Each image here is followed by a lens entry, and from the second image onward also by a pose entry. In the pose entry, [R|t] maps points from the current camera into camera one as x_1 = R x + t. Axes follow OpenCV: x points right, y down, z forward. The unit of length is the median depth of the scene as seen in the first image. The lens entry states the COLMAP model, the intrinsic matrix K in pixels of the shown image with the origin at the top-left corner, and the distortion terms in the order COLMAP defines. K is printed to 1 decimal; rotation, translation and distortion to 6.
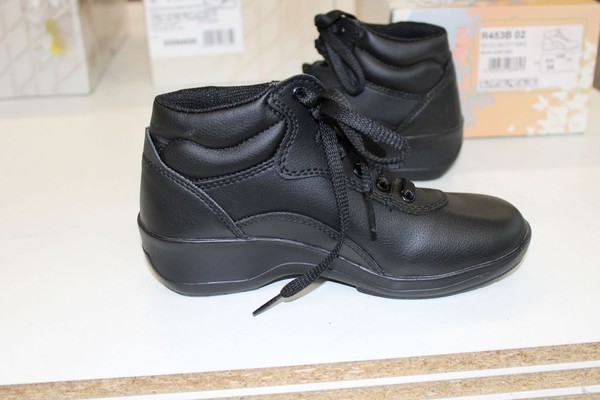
lens RADIAL K [[769.3, 0, 300.0], [0, 769.3, 200.0], [0, 0, 1]] dist [-0.072620, 0.128725]
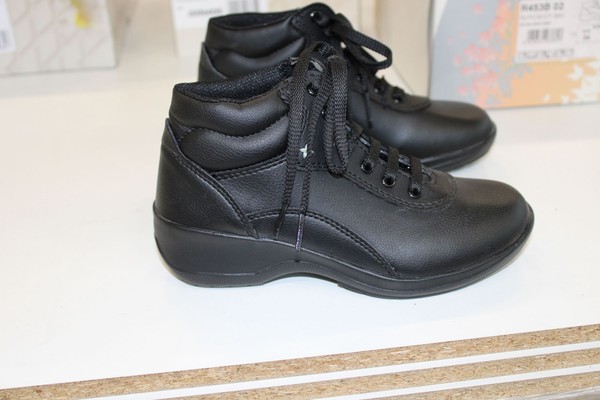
lens RADIAL K [[769.3, 0, 300.0], [0, 769.3, 200.0], [0, 0, 1]] dist [-0.072620, 0.128725]
pose [[0.998873, -0.027173, 0.038918, -0.163570], [0.024444, 0.997320, 0.068954, -0.060116], [-0.040688, -0.067925, 0.996860, -0.025264]]
